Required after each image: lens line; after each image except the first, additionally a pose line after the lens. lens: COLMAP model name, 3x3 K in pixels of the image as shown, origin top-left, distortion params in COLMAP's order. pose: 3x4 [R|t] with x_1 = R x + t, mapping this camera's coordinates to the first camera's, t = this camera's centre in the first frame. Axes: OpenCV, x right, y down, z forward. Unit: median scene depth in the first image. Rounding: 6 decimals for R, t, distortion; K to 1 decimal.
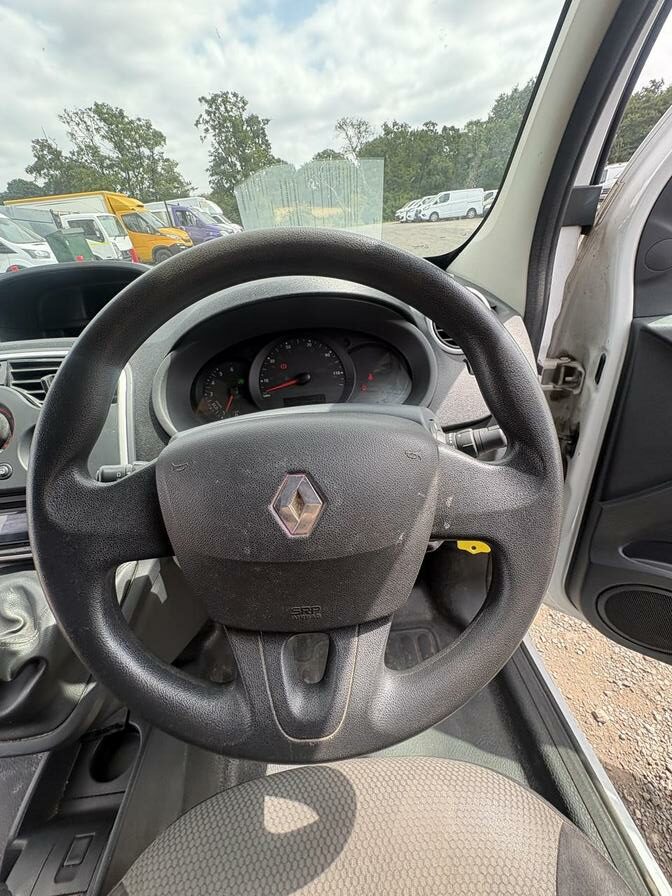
lens RADIAL K [[359.3, 0, 335.5], [0, 359.3, 448.6], [0, 0, 1]] dist [-0.001272, -0.000007]
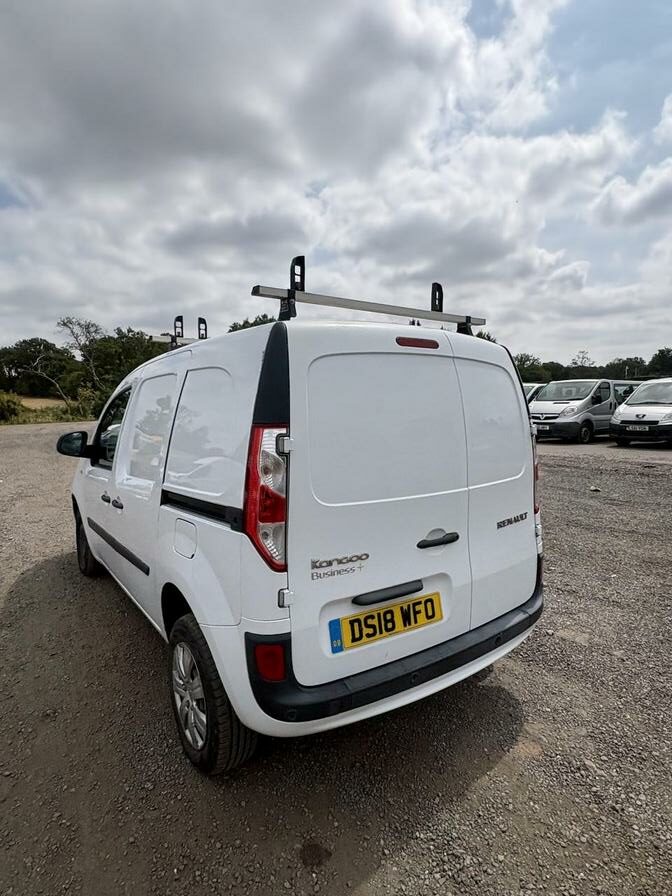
lens RADIAL K [[493.7, 0, 336.0], [0, 493.7, 448.0], [0, 0, 1]] dist [-0.000499, 0.000299]
pose [[0.855425, 0.025546, 0.517296, -0.044205], [0.231023, 0.875097, -0.425245, 0.049818], [-0.463548, 0.483273, 0.742678, -0.079617]]
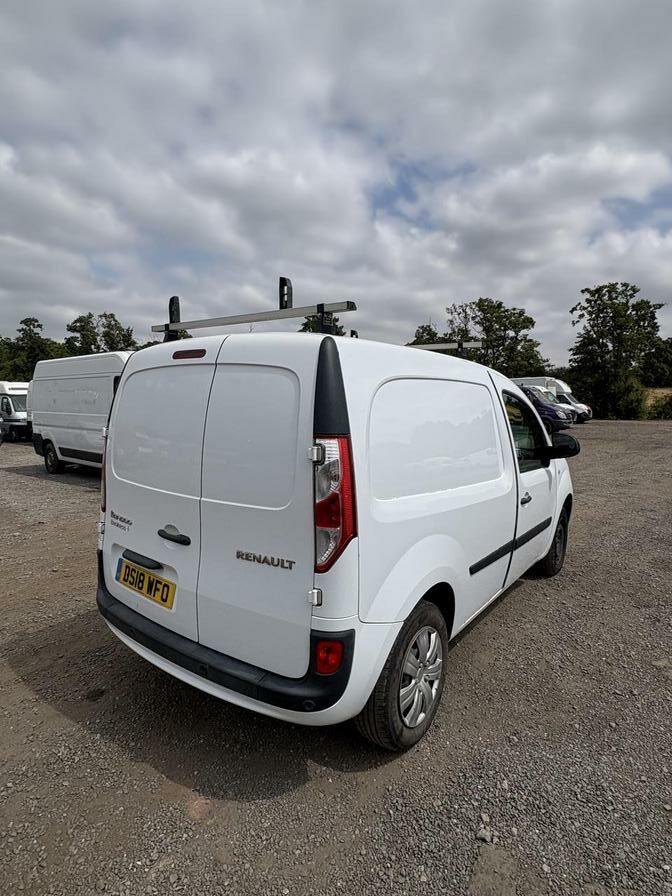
lens RADIAL K [[491.1, 0, 336.8], [0, 491.1, 446.0], [0, 0, 1]] dist [-0.003854, 0.000247]
pose [[0.750454, 0.152205, -0.643158, 0.037318], [-0.417897, 0.863181, -0.283339, 0.038337], [0.512036, 0.481407, 0.711383, -0.076697]]
